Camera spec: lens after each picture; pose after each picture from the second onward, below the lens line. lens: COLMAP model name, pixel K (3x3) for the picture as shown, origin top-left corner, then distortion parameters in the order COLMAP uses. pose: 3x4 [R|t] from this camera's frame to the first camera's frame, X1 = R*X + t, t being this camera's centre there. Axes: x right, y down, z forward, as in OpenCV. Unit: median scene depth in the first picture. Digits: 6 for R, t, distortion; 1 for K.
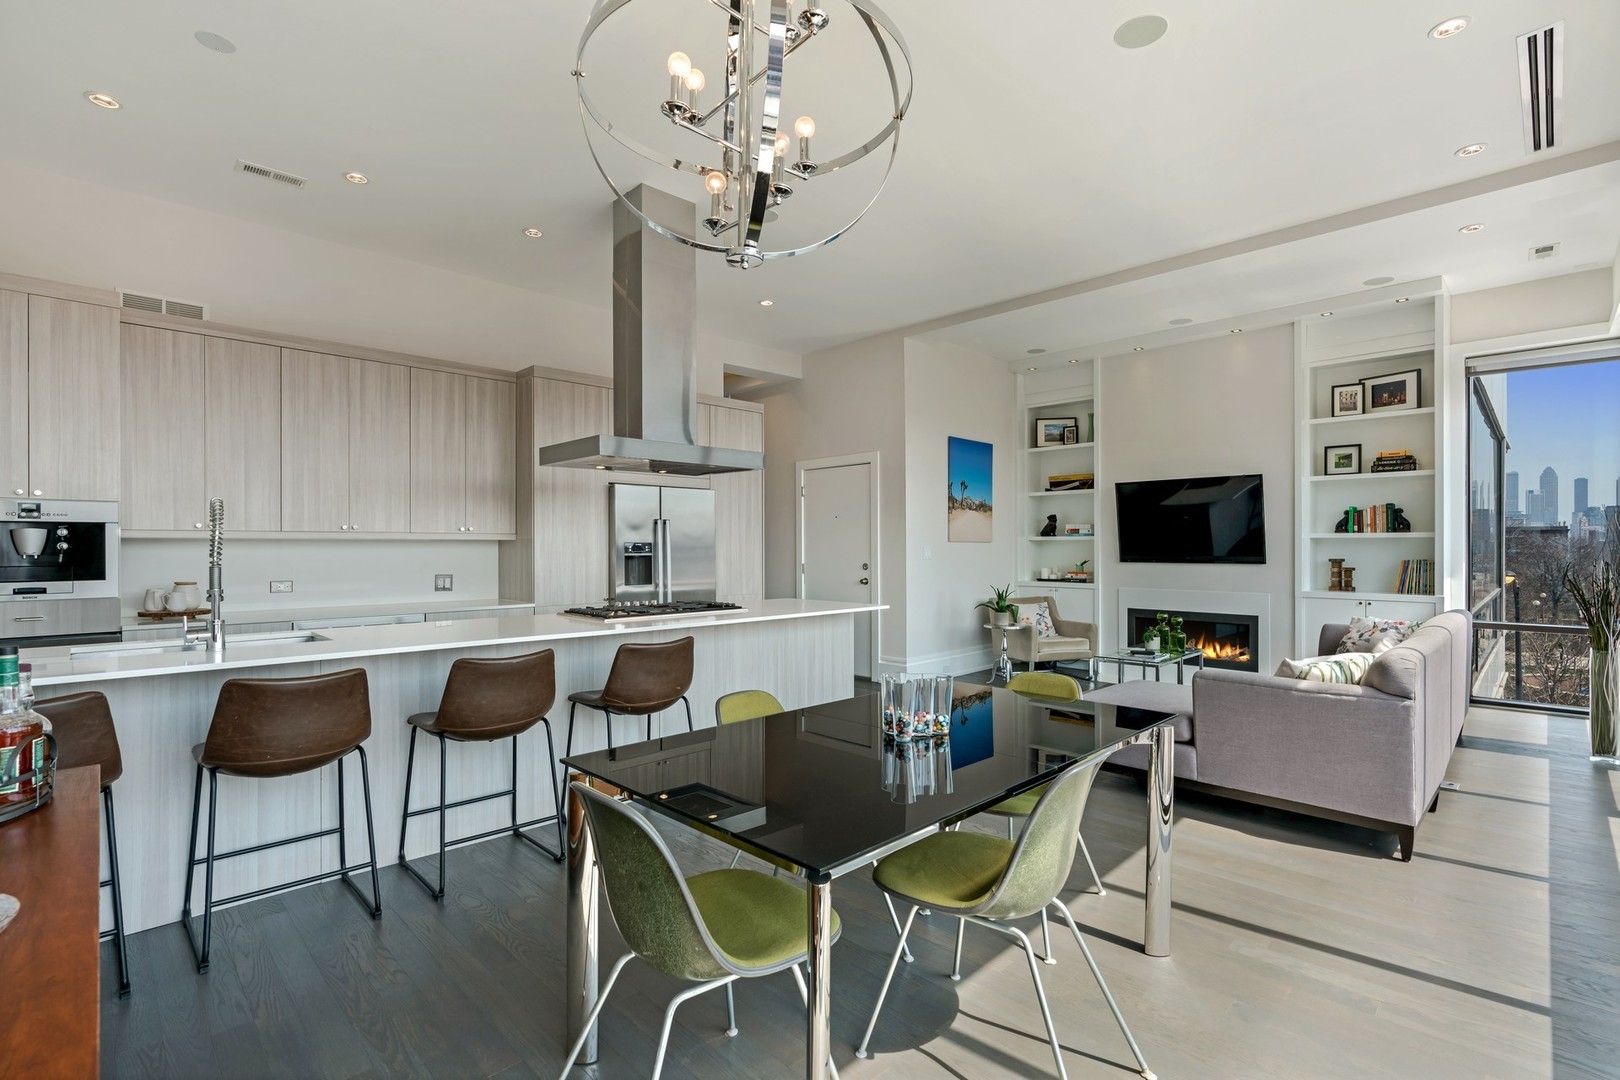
lens RADIAL K [[739.8, 0, 814.0], [0, 739.8, 543.5], [0, 0, 1]] dist [-0.003617, 0.000487]
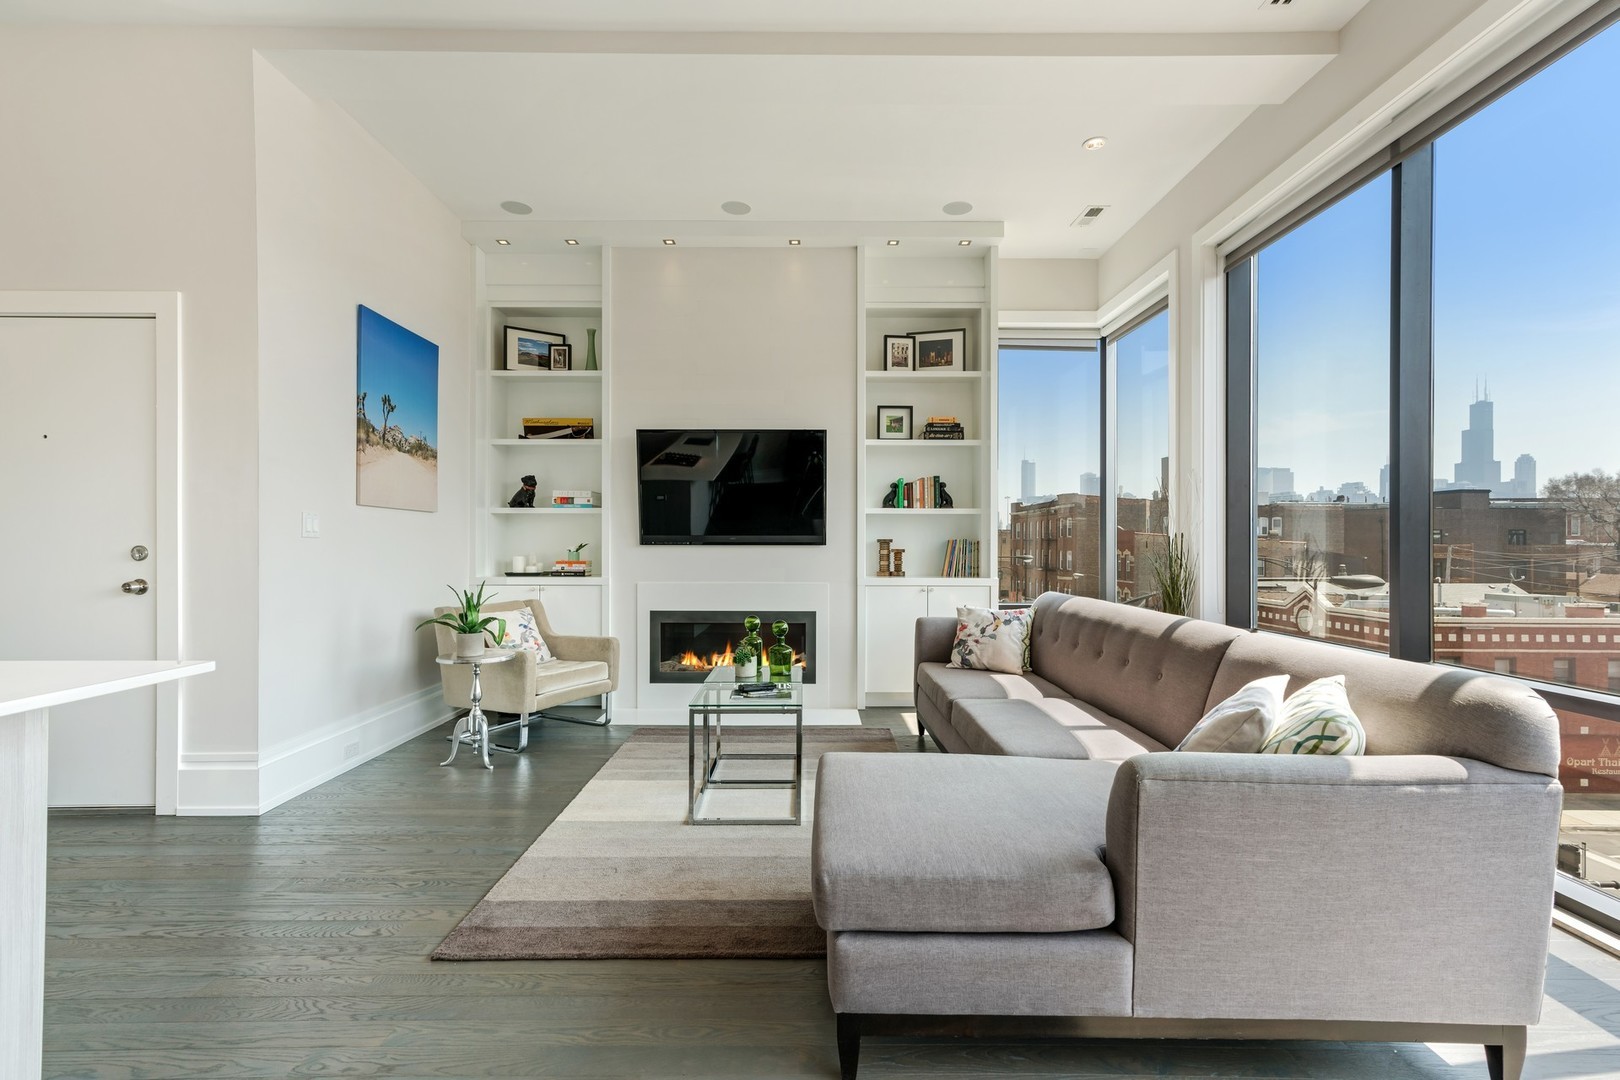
lens RADIAL K [[729.9, 0, 807.6], [0, 729.9, 540.1], [0, 0, 1]] dist [0.002263, 0.006054]
pose [[0.705294, 0.006936, 0.708881, 0.046610], [-0.005685, 0.999975, -0.004127, 0.026446], [-0.708892, -0.001119, 0.705316, 0.476954]]
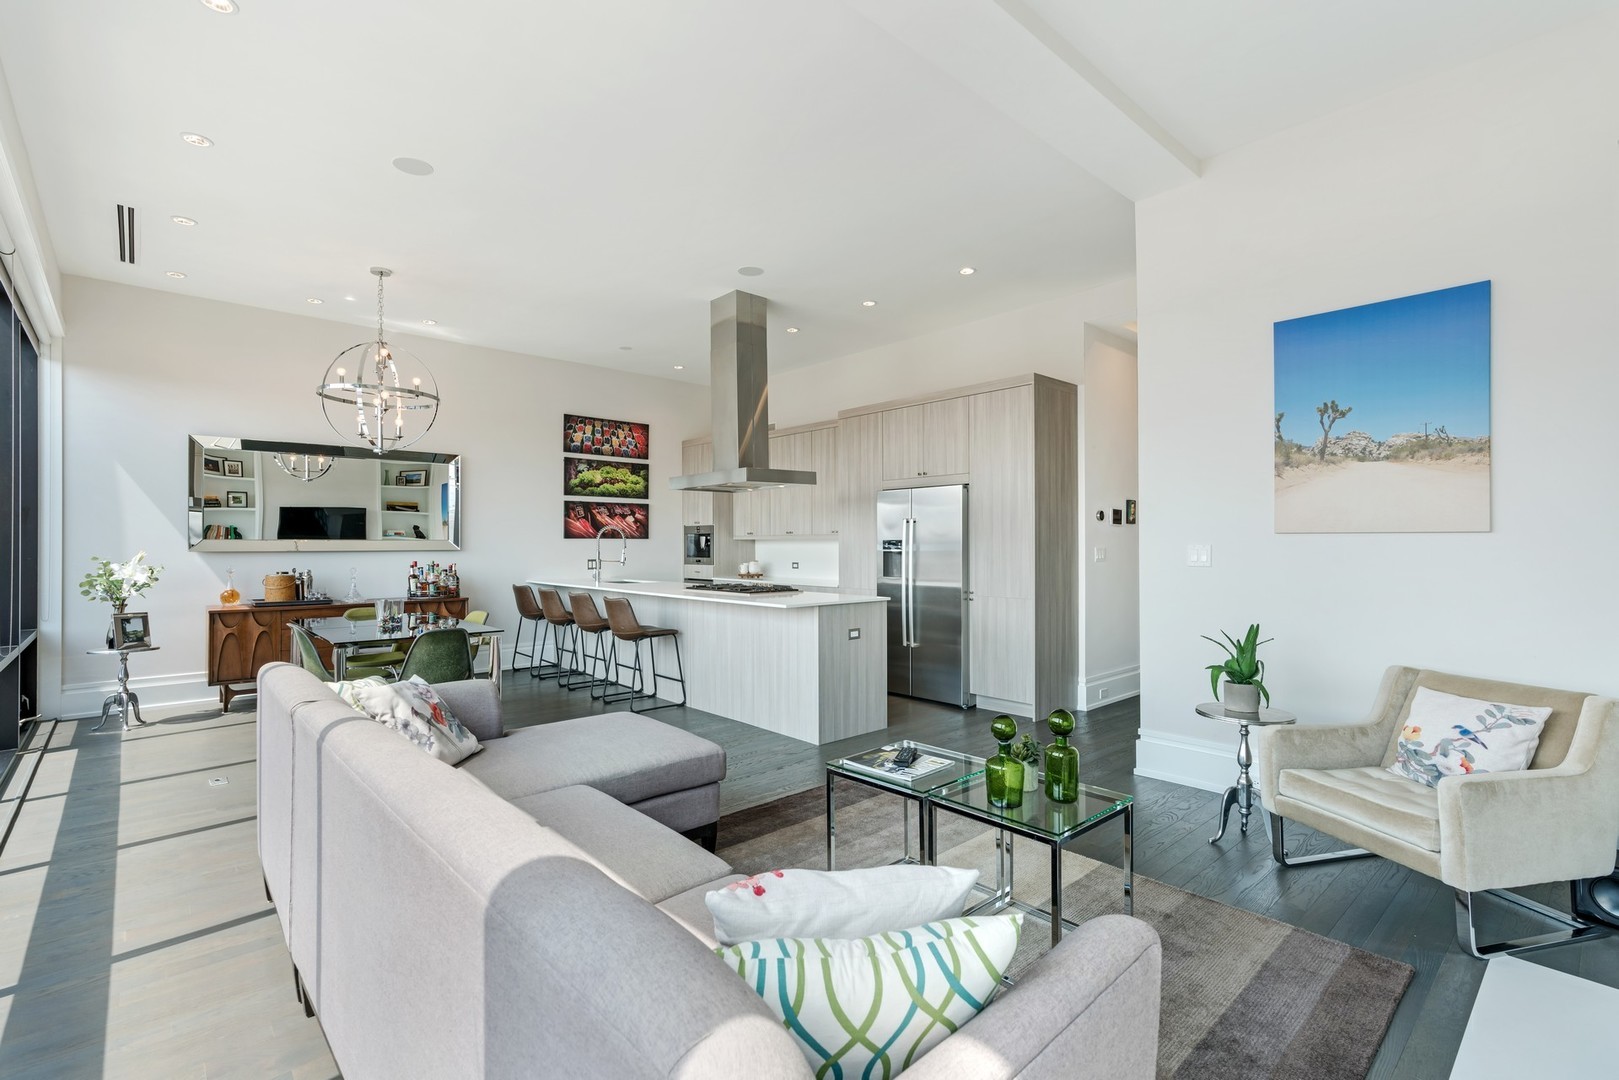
lens RADIAL K [[743.2, 0, 809.5], [0, 743.2, 540.0], [0, 0, 1]] dist [0.009384, 0.000633]
pose [[-0.050710, -0.003651, -0.998707, 0.819360], [0.005774, 0.999976, -0.003948, 0.002456], [0.998697, -0.005966, -0.050688, 0.829863]]
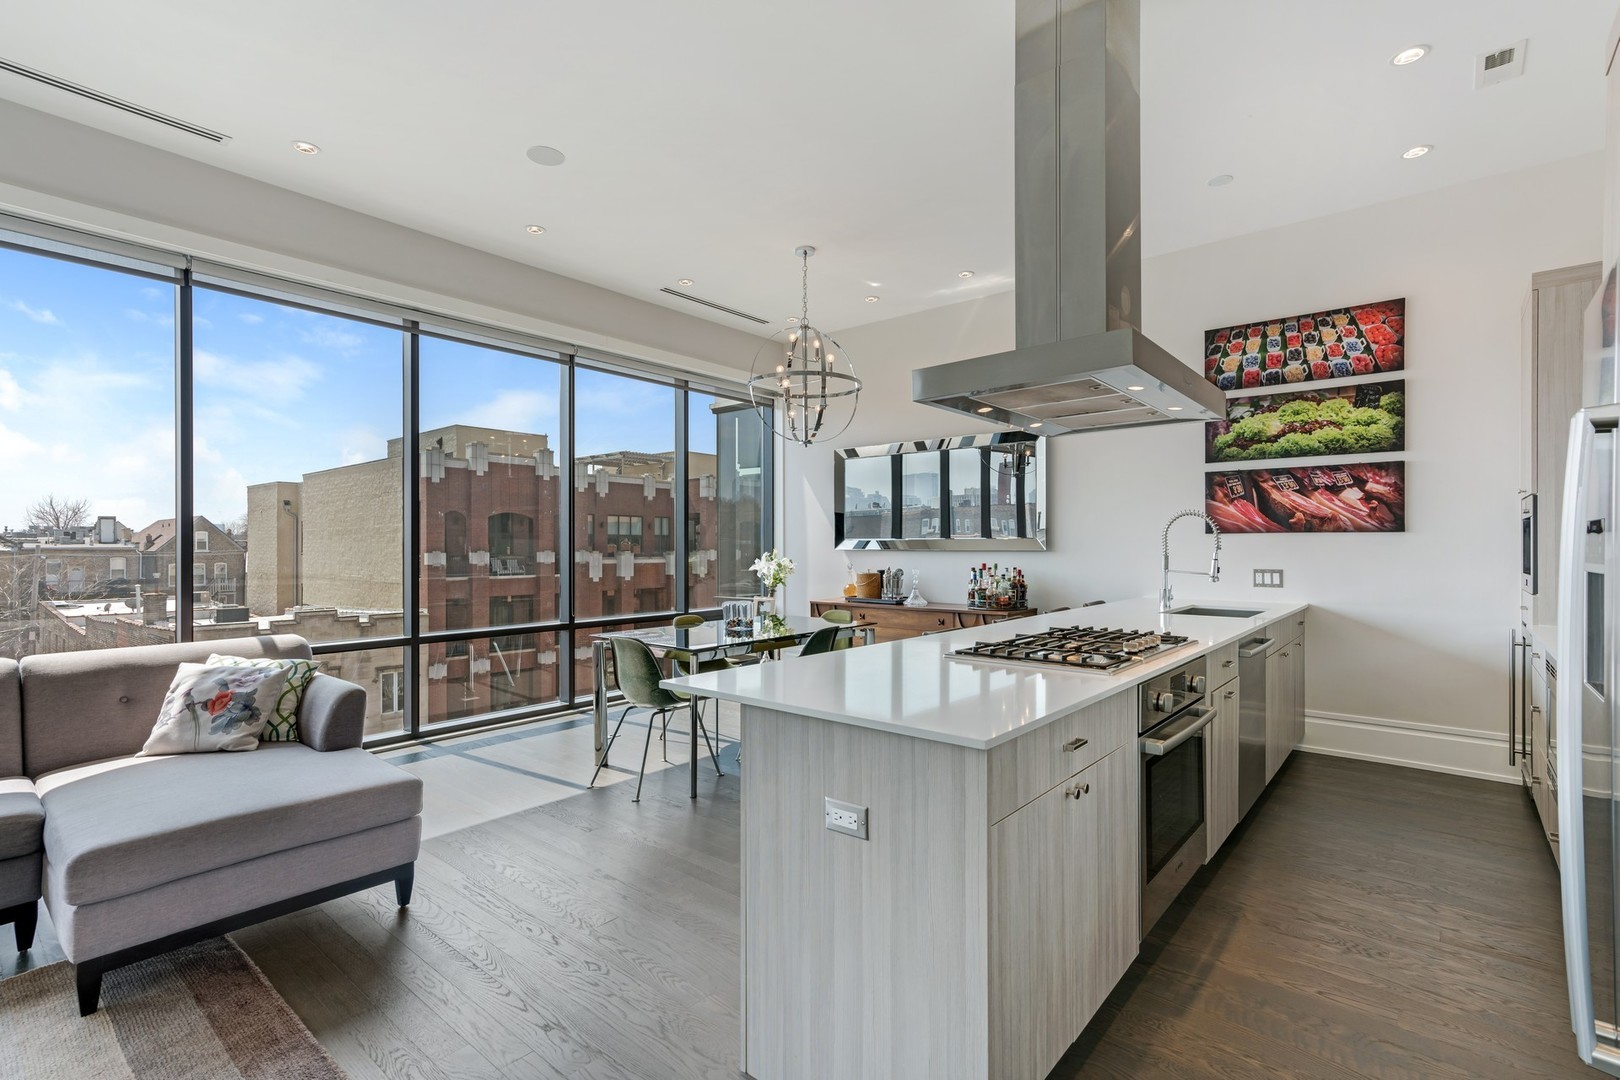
lens RADIAL K [[737.9, 0, 801.6], [0, 737.9, 542.4], [0, 0, 1]] dist [0.005285, 0.000475]
pose [[-0.996514, 0.002117, -0.083401, 0.042874], [0.002676, 0.999975, -0.006587, 0.005330], [0.083385, -0.006788, -0.996494, 1.089117]]
